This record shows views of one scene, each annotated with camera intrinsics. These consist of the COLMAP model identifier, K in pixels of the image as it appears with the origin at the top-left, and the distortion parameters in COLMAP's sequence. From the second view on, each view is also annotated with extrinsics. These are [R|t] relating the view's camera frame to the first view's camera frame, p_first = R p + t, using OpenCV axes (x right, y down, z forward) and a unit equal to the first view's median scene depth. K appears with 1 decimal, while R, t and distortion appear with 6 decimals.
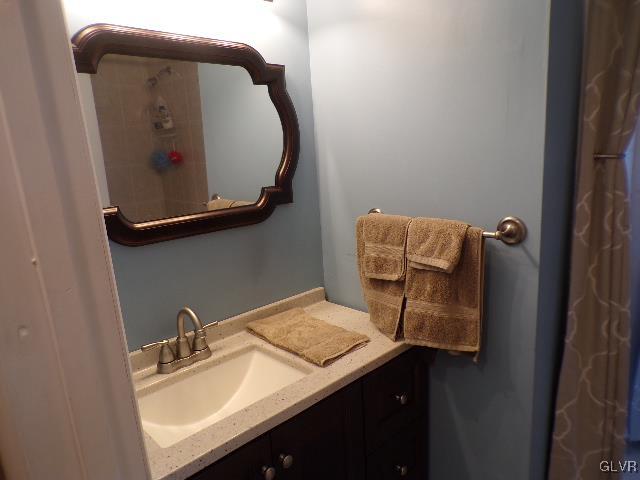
lens RADIAL K [[433.5, 0, 323.6], [0, 433.5, 236.3], [0, 0, 1]] dist [-0.030166, 0.024609]
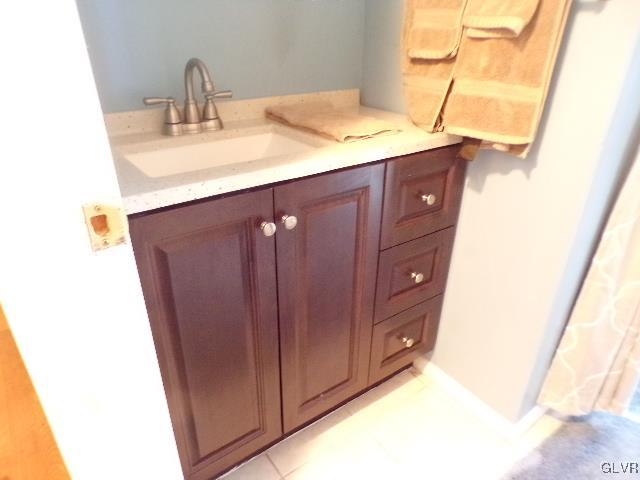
lens RADIAL K [[433.5, 0, 321.8], [0, 433.5, 244.0], [0, 0, 1]] dist [-0.030166, 0.024609]
pose [[0.988779, 0.128958, -0.075405, 0.041960], [-0.103931, 0.956428, 0.272845, 0.240184], [0.107305, -0.261947, 0.959098, 0.095853]]
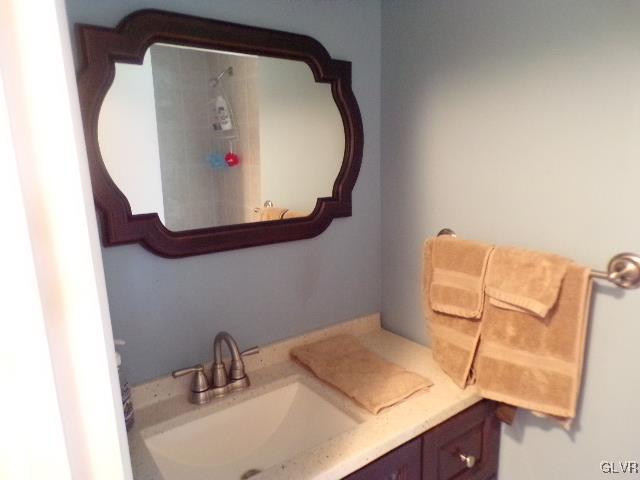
lens RADIAL K [[433.5, 0, 320.8], [0, 433.5, 246.7], [0, 0, 1]] dist [-0.030166, 0.024609]
pose [[0.990367, 0.062703, -0.123460, -0.023097], [-0.061702, 0.998023, 0.011922, -0.026078], [0.123964, -0.004189, 0.992278, 0.137260]]
